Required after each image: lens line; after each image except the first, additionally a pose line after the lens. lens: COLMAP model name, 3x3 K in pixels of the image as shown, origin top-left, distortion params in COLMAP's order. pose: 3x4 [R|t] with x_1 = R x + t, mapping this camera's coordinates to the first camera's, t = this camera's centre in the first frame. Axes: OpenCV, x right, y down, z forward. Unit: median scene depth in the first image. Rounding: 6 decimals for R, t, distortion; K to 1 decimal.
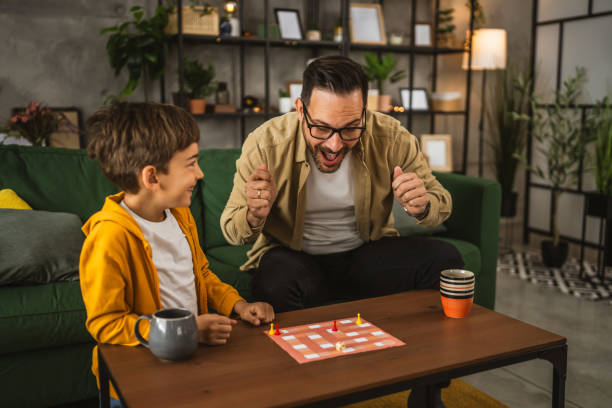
lens RADIAL K [[635.9, 0, 309.2], [0, 635.9, 205.4], [0, 0, 1]] dist [-0.003660, 0.011481]
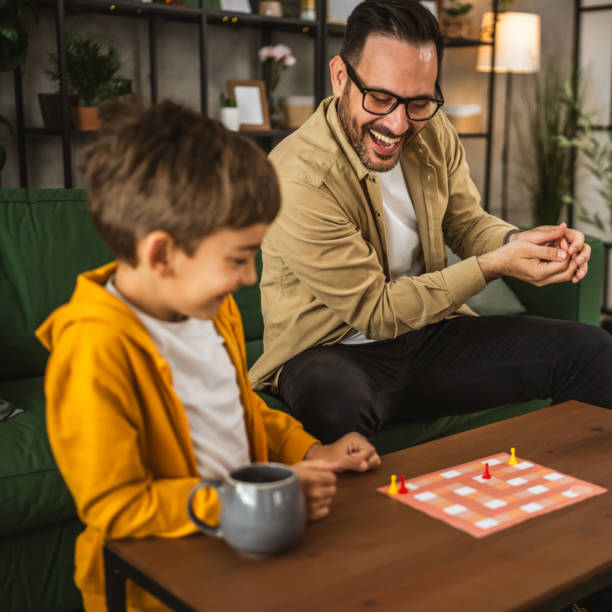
lens RADIAL K [[947.1, 0, 442.9], [0, 947.1, 305.3], [0, 0, 1]] dist [-0.017748, 0.065390]
pose [[0.960084, -0.034988, 0.277515, -0.239345], [0.025669, 0.998980, 0.037145, -0.009912], [-0.278531, -0.028539, 0.960003, 0.106250]]
